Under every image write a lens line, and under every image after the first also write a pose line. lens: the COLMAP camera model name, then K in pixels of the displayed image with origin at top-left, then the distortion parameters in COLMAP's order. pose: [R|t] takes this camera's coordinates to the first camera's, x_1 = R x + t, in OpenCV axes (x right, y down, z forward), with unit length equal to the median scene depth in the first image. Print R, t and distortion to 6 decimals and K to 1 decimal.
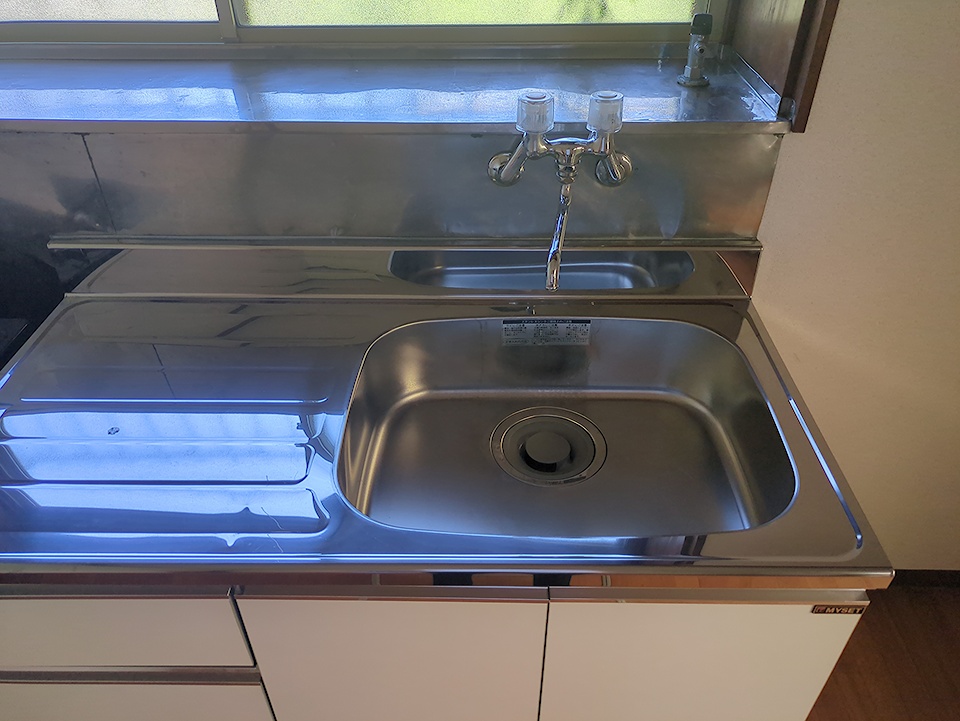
lens RADIAL K [[719.5, 0, 484.8], [0, 719.5, 363.2], [0, 0, 1]] dist [0.006133, 0.001770]
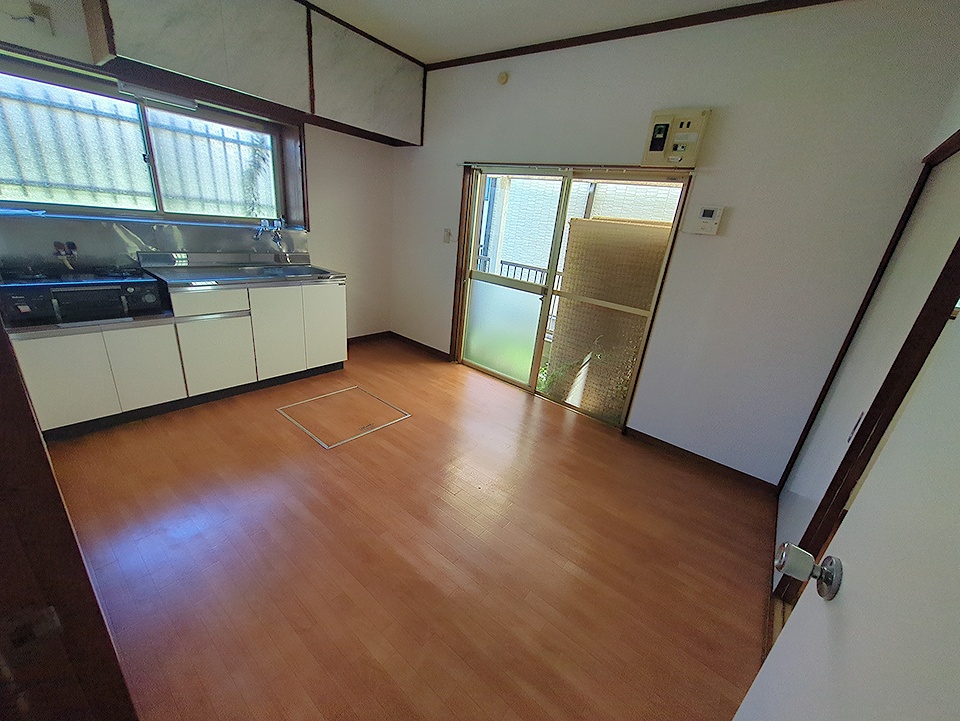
lens RADIAL K [[376.0, 0, 481.9], [0, 376.0, 362.0], [0, 0, 1]] dist [-0.002063, -0.000576]
pose [[0.613475, -0.214159, 0.760121, -1.163001], [0.398193, 0.915098, -0.063549, 1.302350], [-0.681976, 0.341660, 0.646667, -1.466428]]
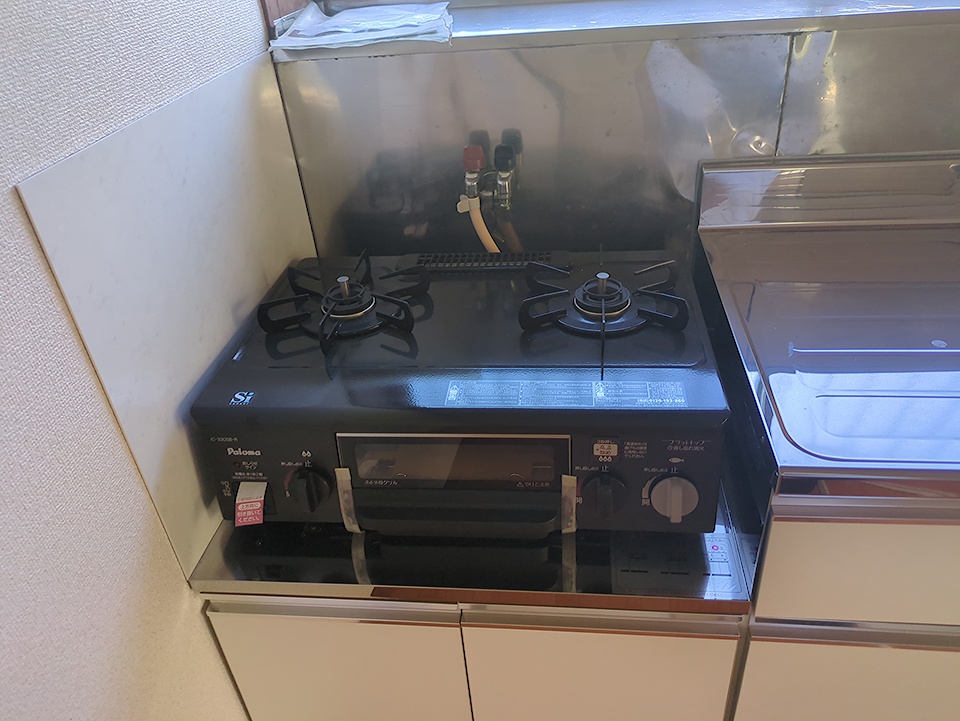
lens RADIAL K [[719.5, 0, 484.8], [0, 719.5, 363.2], [0, 0, 1]] dist [0.006133, 0.001770]
pose [[0.993271, -0.009254, -0.115445, -0.782511], [0.000254, 0.996975, -0.077729, 0.153547], [0.115815, 0.077176, 0.990268, 0.083068]]
